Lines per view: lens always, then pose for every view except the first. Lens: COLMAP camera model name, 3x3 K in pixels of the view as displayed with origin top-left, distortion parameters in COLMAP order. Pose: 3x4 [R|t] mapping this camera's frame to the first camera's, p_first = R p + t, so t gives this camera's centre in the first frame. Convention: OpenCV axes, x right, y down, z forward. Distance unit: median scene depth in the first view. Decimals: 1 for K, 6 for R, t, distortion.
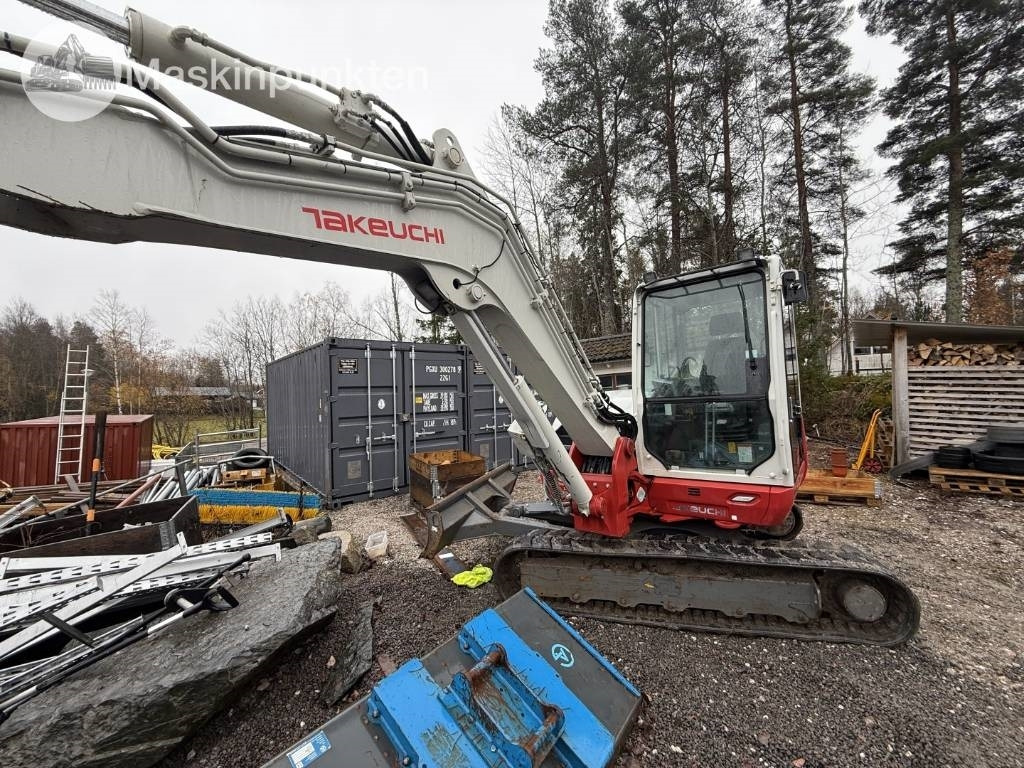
lens RADIAL K [[406.0, 0, 509.4], [0, 406.0, 384.6], [0, 0, 1]] dist [0.000392, -0.000135]
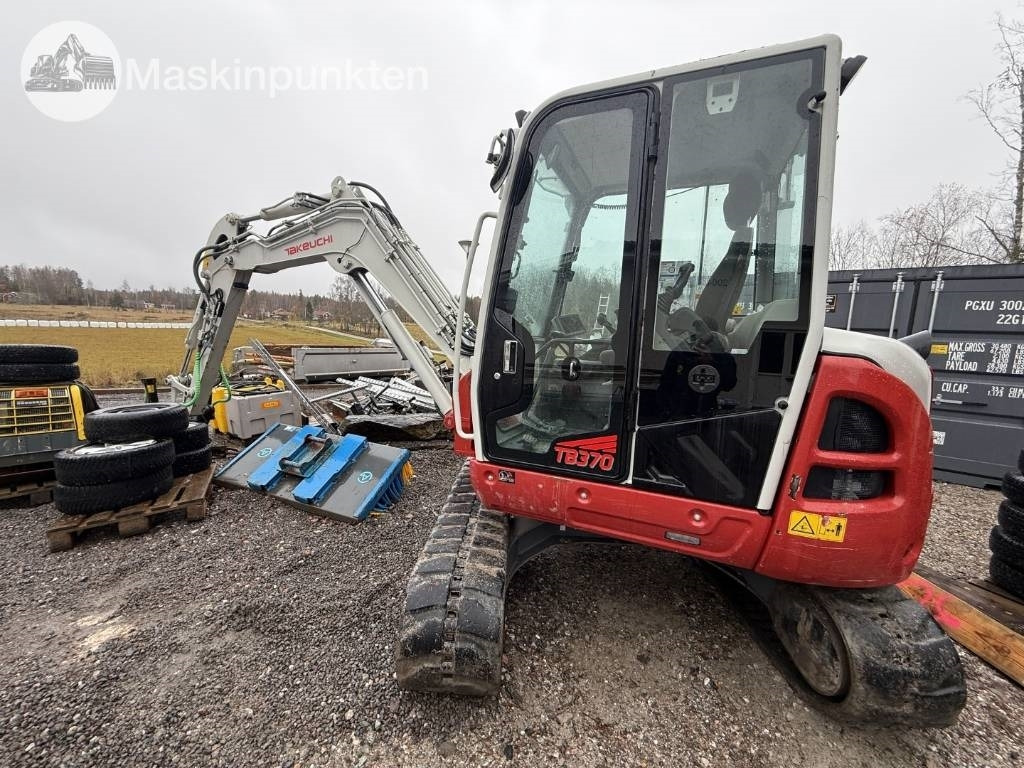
lens RADIAL K [[406.0, 0, 509.4], [0, 406.0, 384.6], [0, 0, 1]] dist [0.000392, -0.000135]
pose [[0.266032, 0.168591, -0.949107, 0.597738], [-0.030392, 0.985565, 0.166548, -0.003756], [0.963485, -0.015462, 0.267315, 0.370694]]
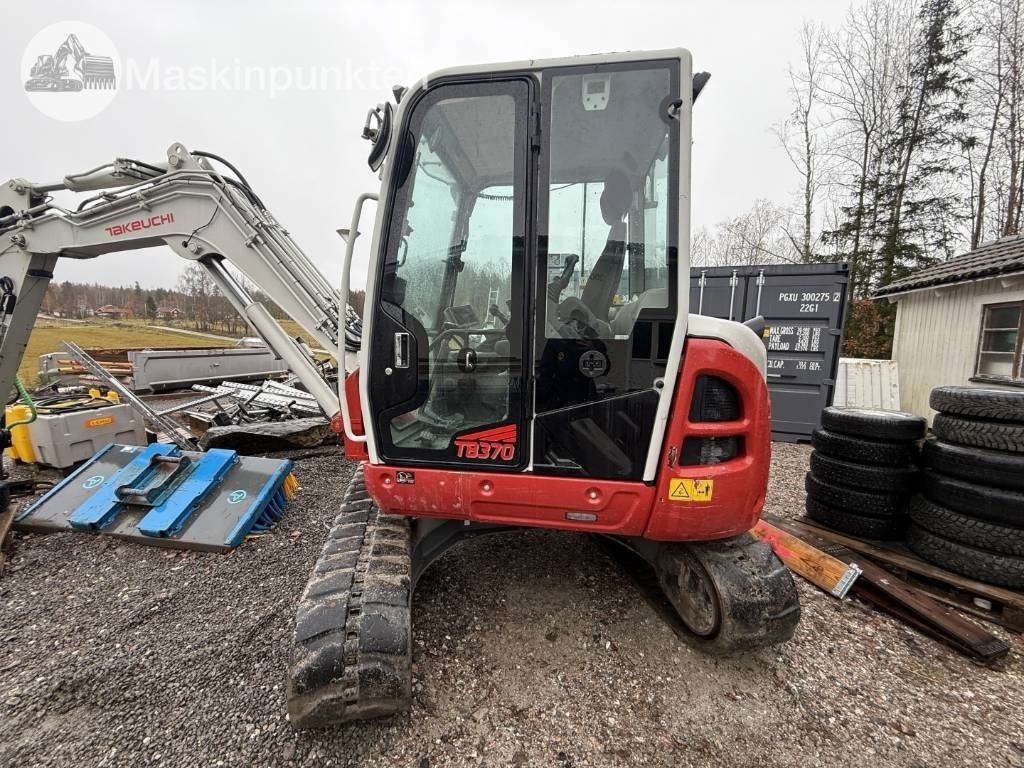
lens RADIAL K [[406.0, 0, 509.4], [0, 406.0, 384.6], [0, 0, 1]] dist [0.000392, -0.000135]
pose [[0.507240, 0.159071, -0.846997, 0.589714], [-0.019172, 0.984657, 0.173442, -0.000917], [0.861591, -0.071738, 0.502508, 0.372856]]
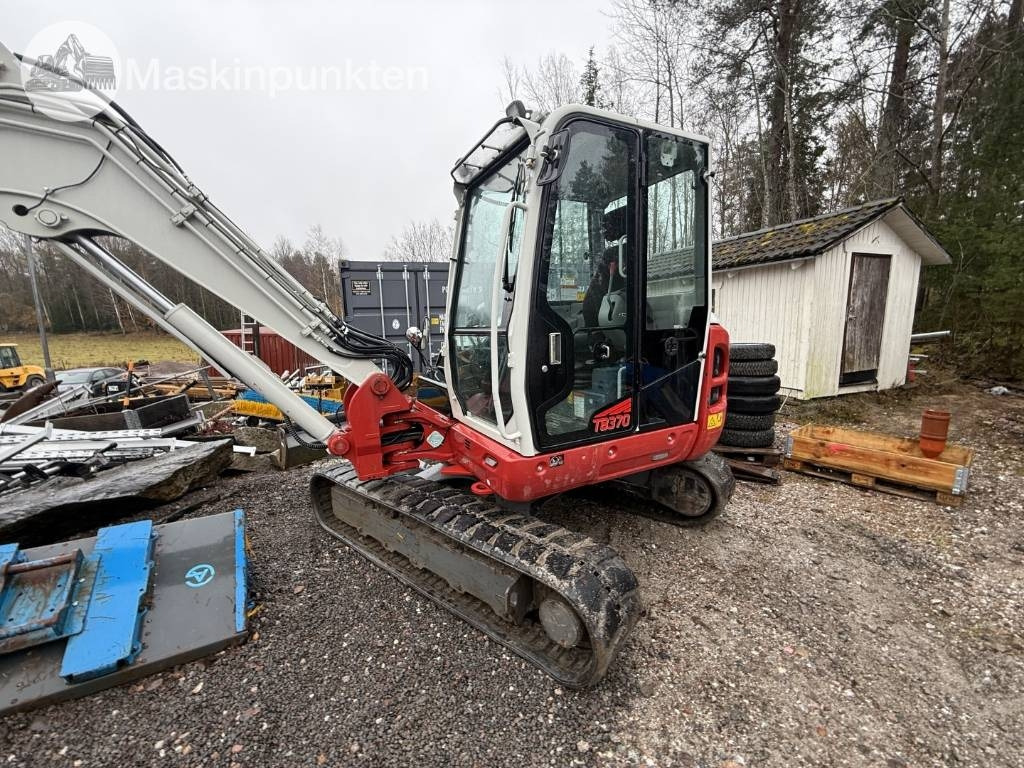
lens RADIAL K [[406.0, 0, 509.4], [0, 406.0, 384.6], [0, 0, 1]] dist [0.000392, -0.000135]
pose [[0.917858, 0.080184, -0.388726, 0.404775], [-0.001533, 0.980090, 0.198548, -0.009123], [0.396906, -0.181643, 0.899706, 0.151579]]
